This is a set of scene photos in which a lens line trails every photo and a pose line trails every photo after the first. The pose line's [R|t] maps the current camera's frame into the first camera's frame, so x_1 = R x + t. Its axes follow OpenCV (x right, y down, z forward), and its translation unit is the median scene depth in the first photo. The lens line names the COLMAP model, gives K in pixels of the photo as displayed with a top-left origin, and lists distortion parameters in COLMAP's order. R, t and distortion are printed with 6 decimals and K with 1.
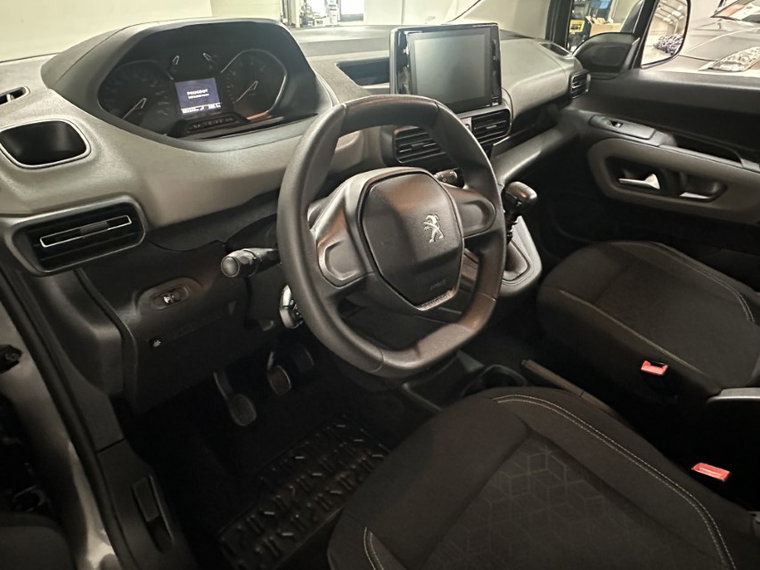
lens RADIAL K [[473.2, 0, 379.4], [0, 473.2, 294.6], [0, 0, 1]] dist [-0.002326, -0.000604]
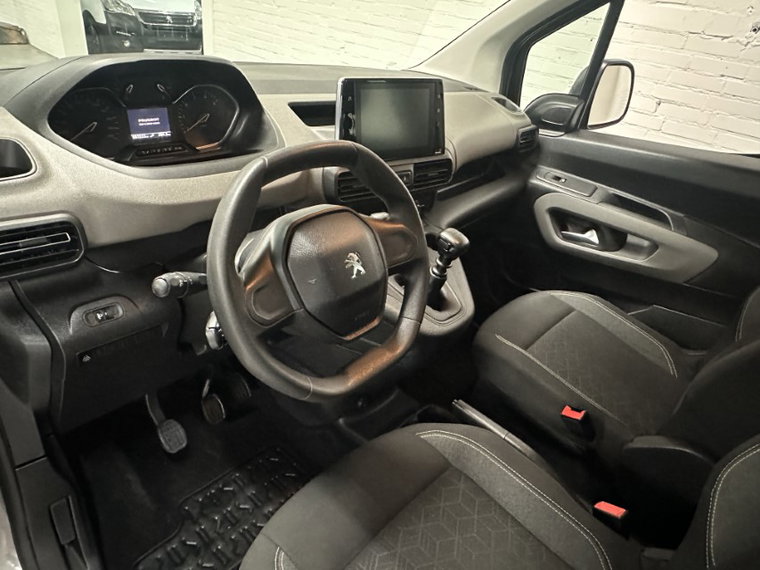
lens RADIAL K [[497.9, 0, 368.4], [0, 497.9, 312.3], [0, 0, 1]] dist [-0.002322, 0.001949]
pose [[0.996449, 0.062815, 0.056070, 0.055943], [-0.060240, 0.997100, -0.046497, 0.012761], [-0.058828, 0.042954, 0.997344, -0.090470]]
